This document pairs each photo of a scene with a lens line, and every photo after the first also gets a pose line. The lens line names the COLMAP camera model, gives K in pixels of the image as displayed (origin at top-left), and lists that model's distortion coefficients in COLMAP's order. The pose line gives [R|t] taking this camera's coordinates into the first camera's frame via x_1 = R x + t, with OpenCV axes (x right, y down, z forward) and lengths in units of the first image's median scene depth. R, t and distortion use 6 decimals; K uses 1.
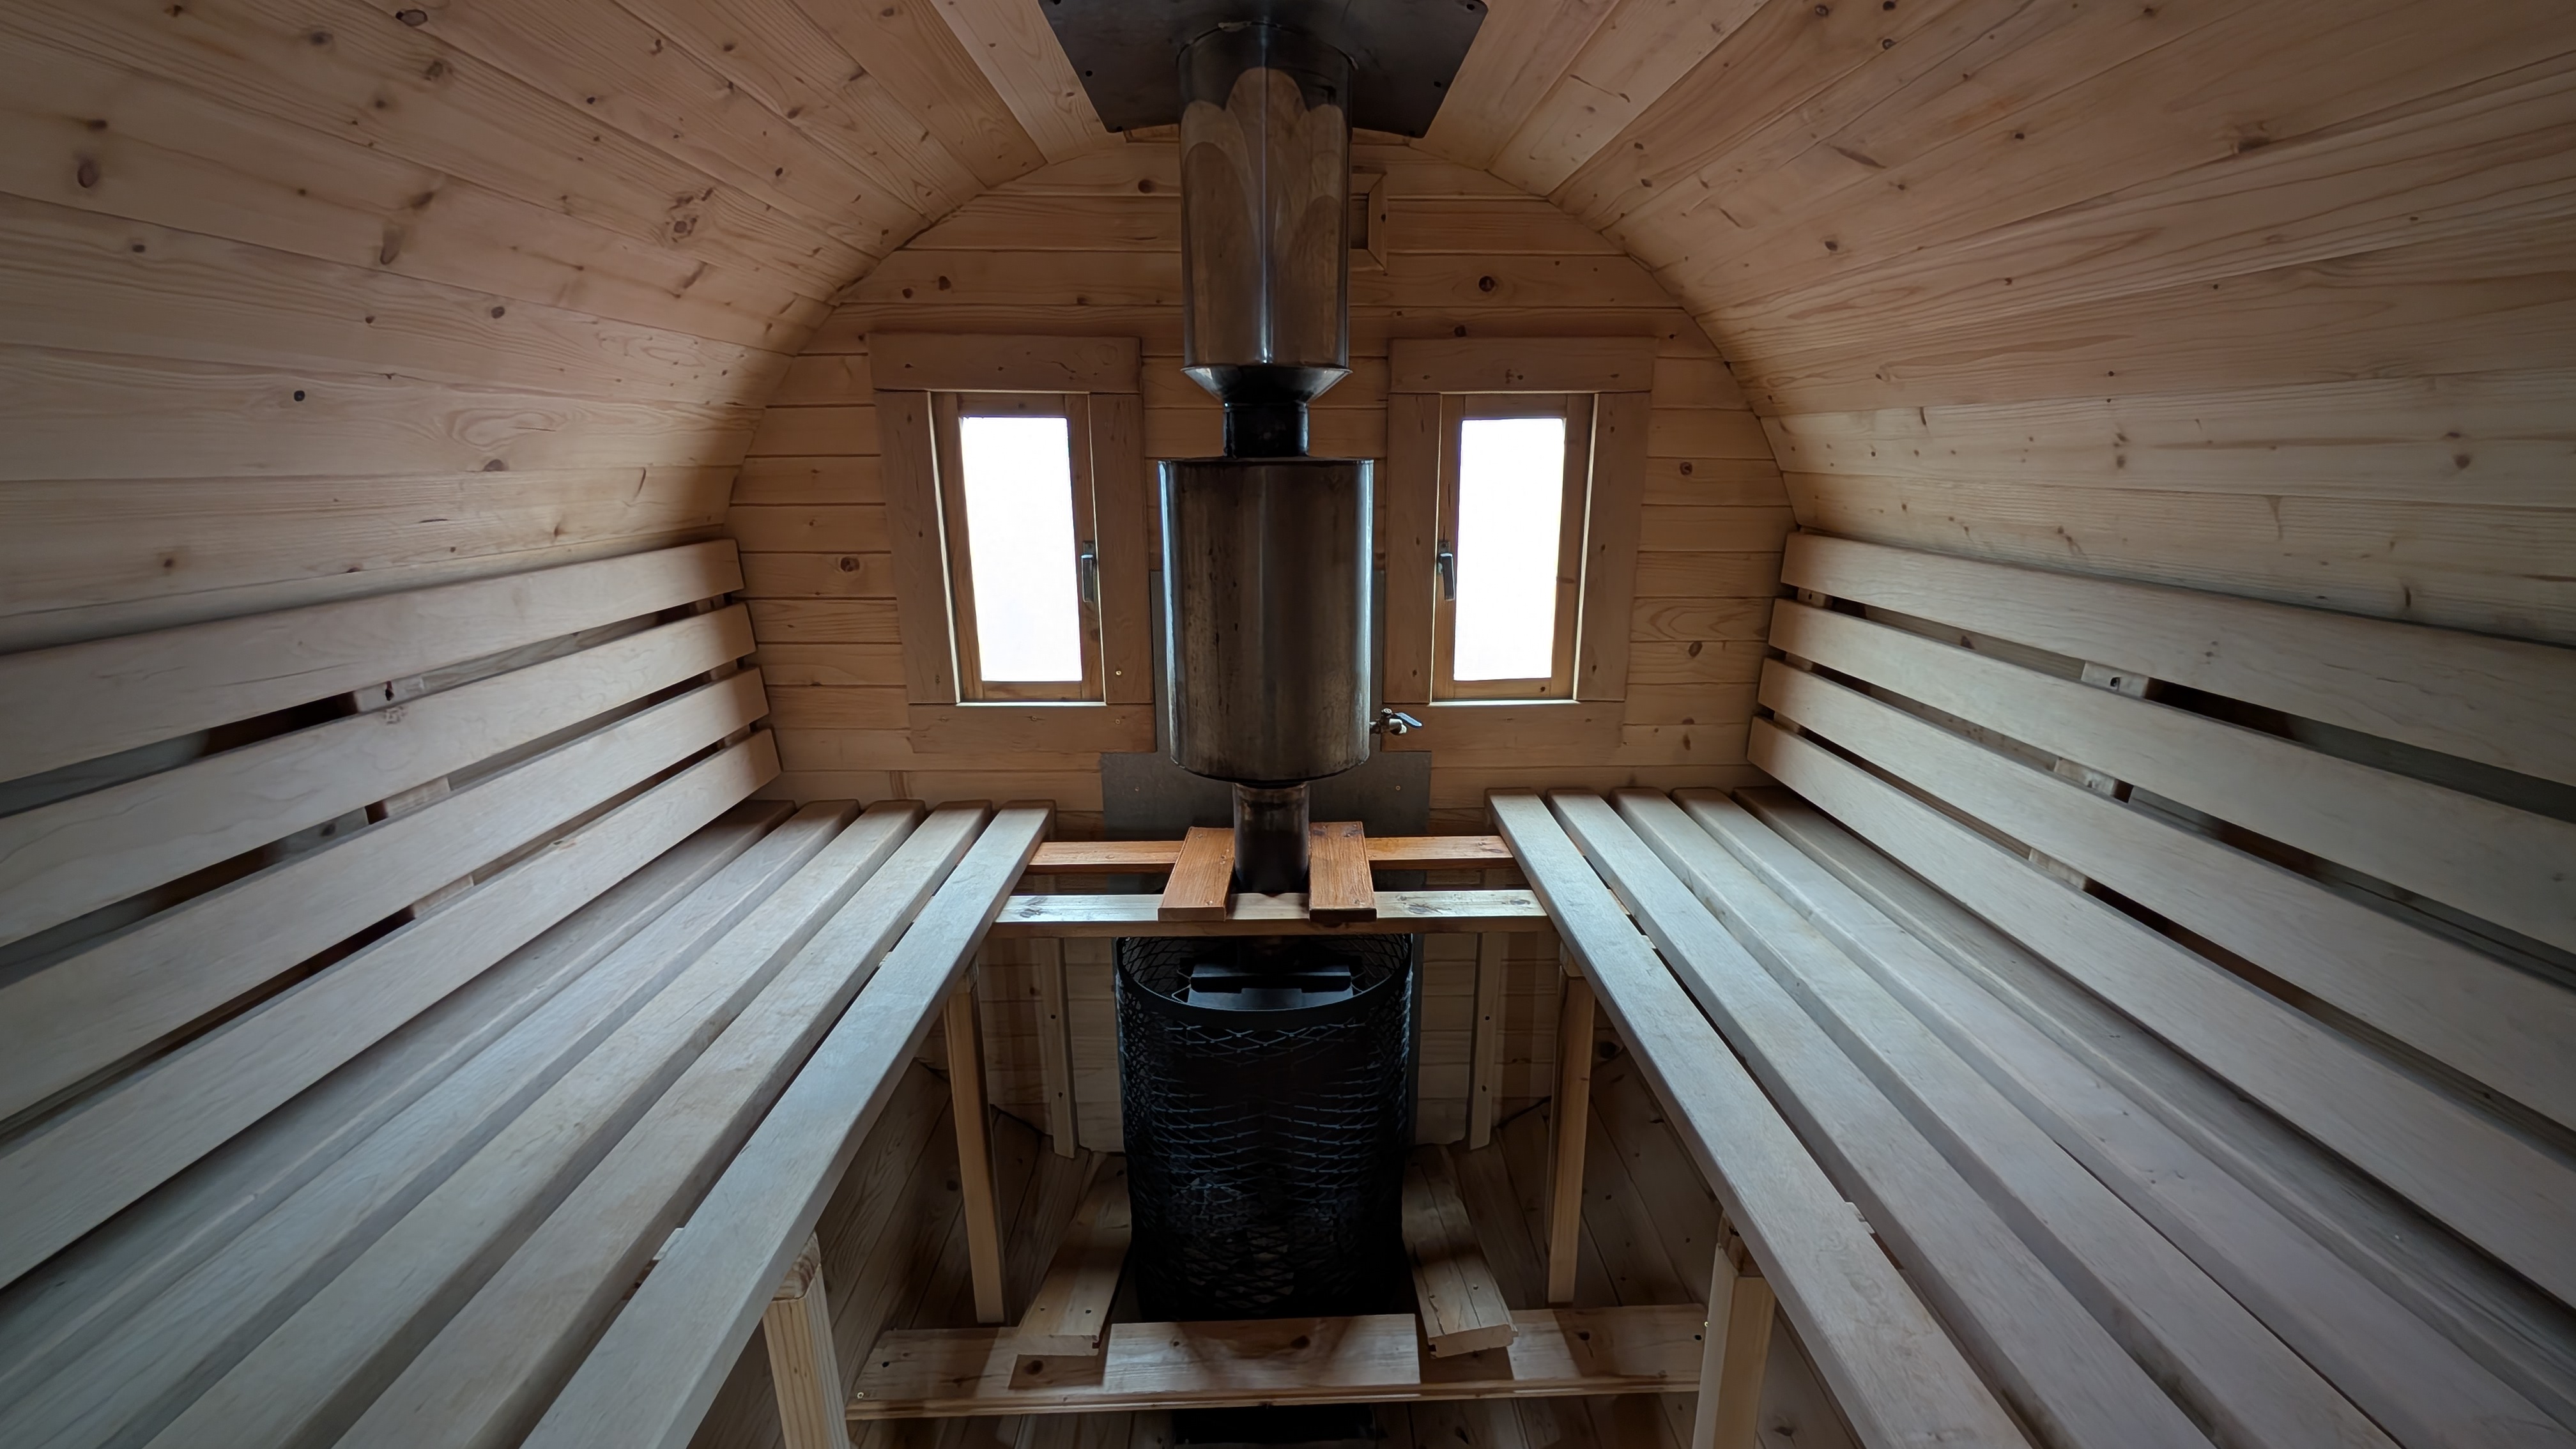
lens RADIAL K [[951.2, 0, 1300.2], [0, 951.2, 722.2], [0, 0, 1]] dist [-0.002238, 0.000318]
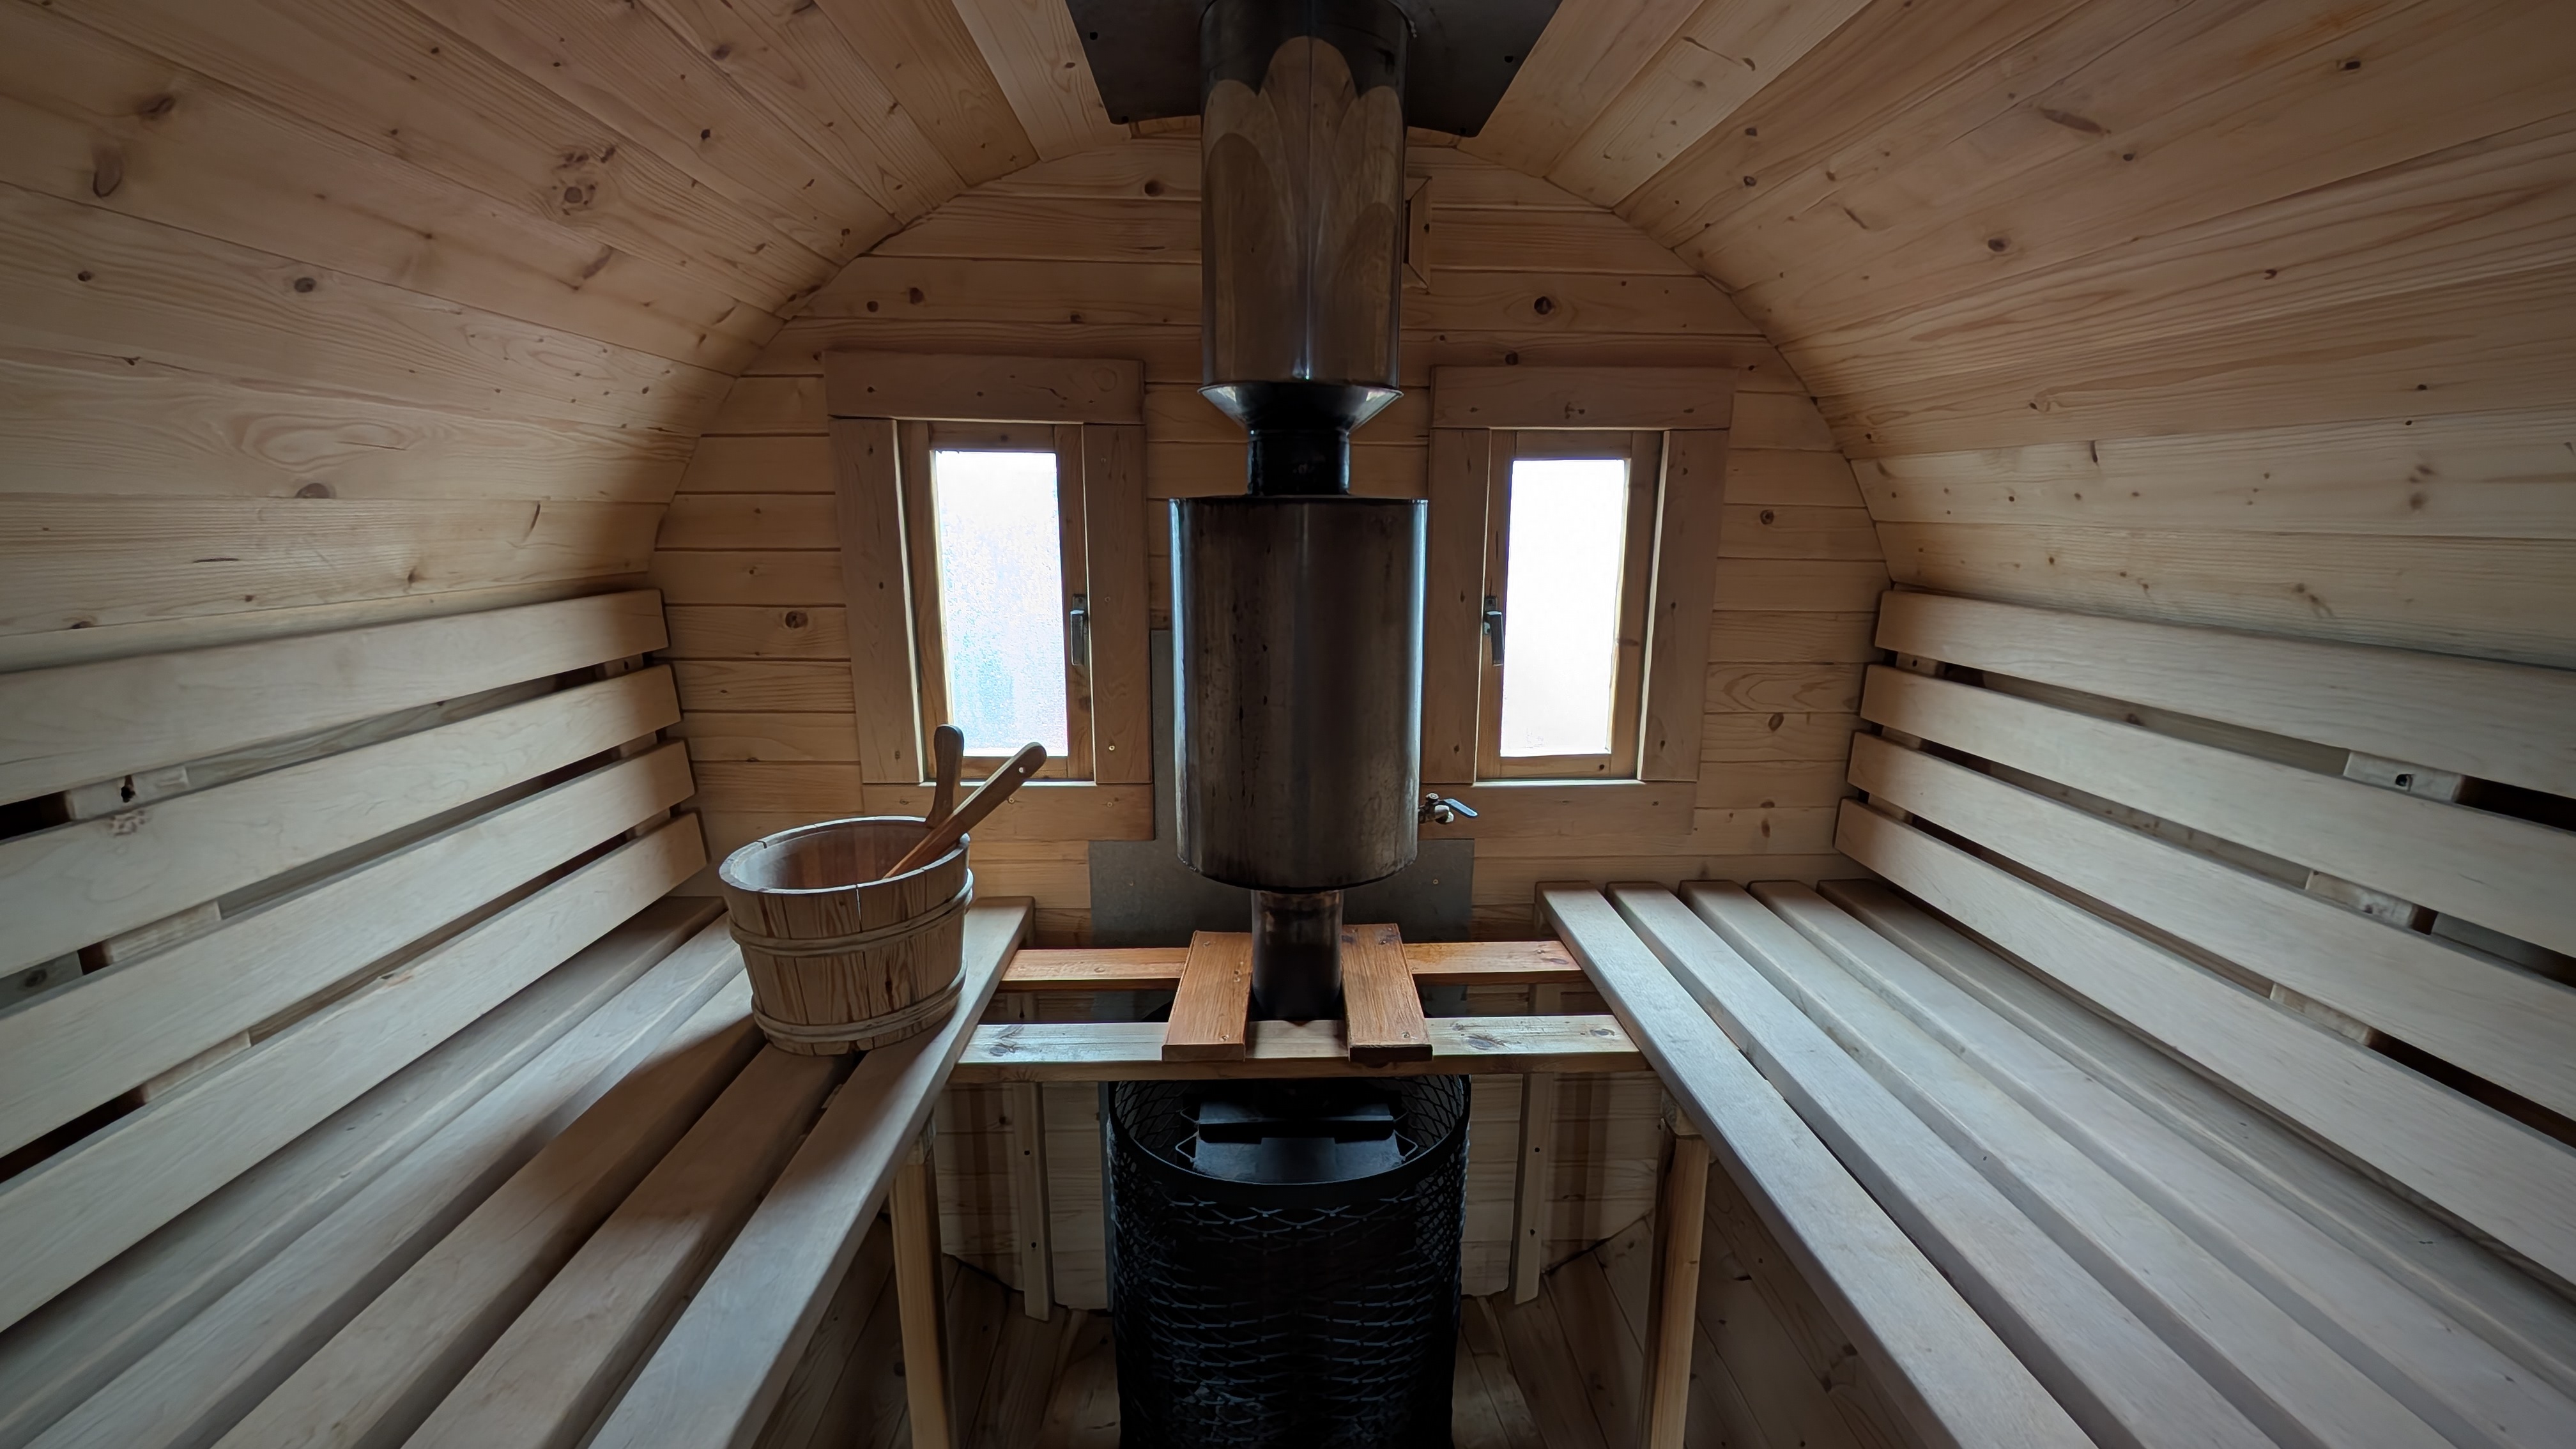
lens RADIAL K [[951.2, 0, 1300.2], [0, 951.2, 722.2], [0, 0, 1]] dist [-0.002238, 0.000318]
pose [[0.999700, 0.003325, 0.024249, -0.053161], [-0.001908, 0.998301, -0.058240, -0.031601], [-0.024402, 0.058177, 0.998008, 0.177854]]
